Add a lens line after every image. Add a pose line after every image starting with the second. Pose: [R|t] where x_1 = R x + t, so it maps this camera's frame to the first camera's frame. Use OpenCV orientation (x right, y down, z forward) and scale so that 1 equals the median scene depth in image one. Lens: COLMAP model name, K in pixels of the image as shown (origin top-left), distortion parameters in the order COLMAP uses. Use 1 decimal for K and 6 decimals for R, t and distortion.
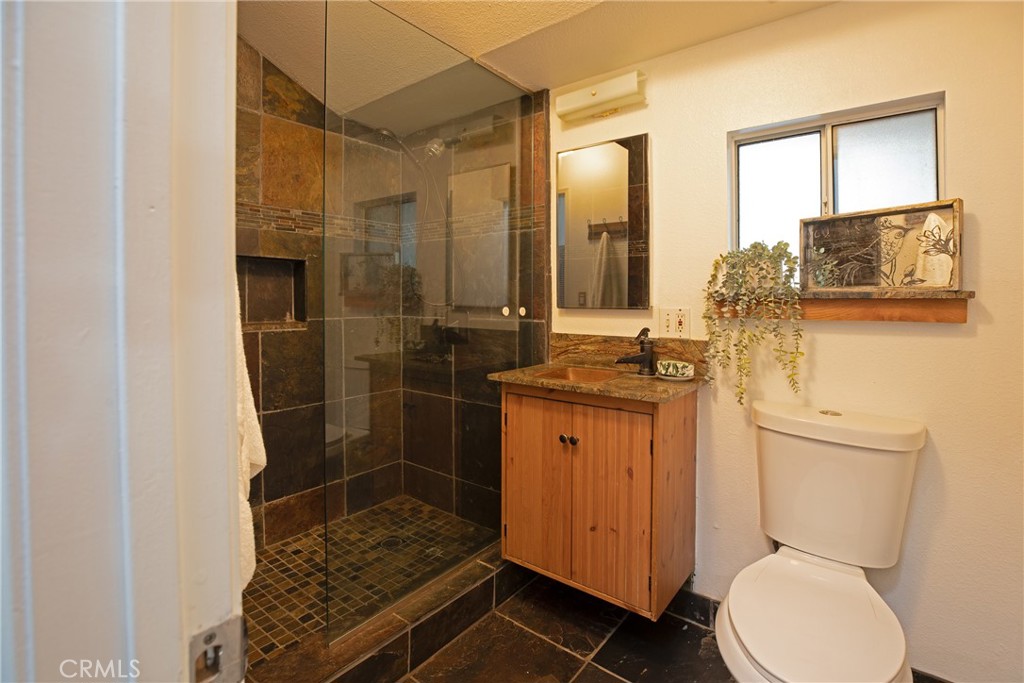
lens RADIAL K [[480.7, 0, 514.6], [0, 480.7, 298.7], [0, 0, 1]] dist [-0.045107, 0.010841]
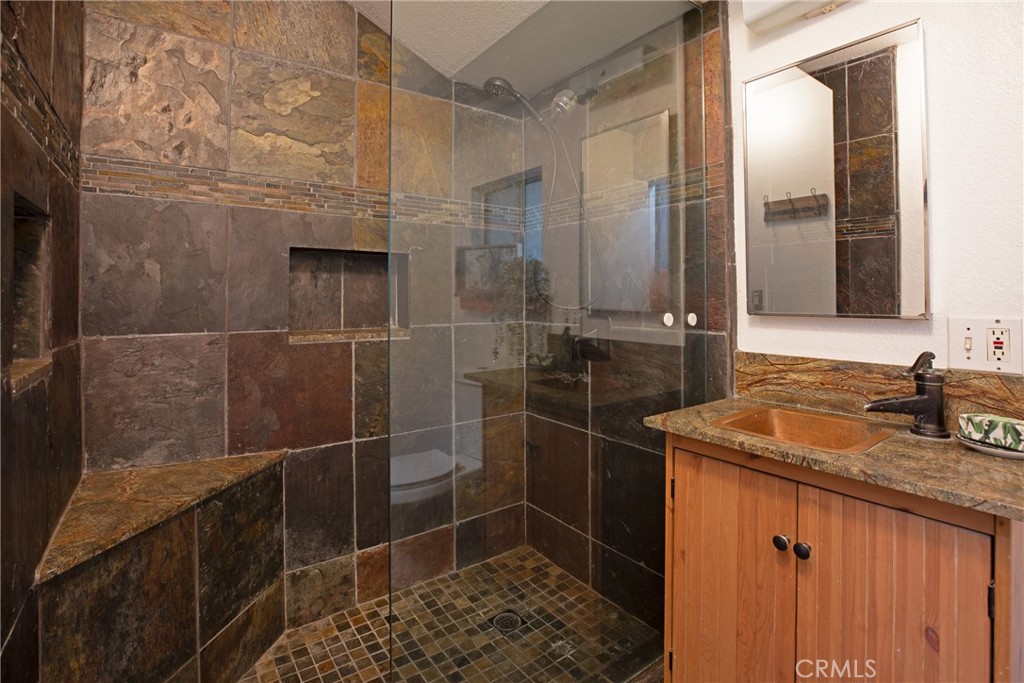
lens RADIAL K [[480.7, 0, 514.6], [0, 480.7, 298.7], [0, 0, 1]] dist [-0.045107, 0.010841]
pose [[0.961816, -0.002893, -0.273681, -0.037635], [0.003474, 0.999993, 0.001637, -0.004340], [0.273675, -0.002525, 0.961819, 0.262658]]
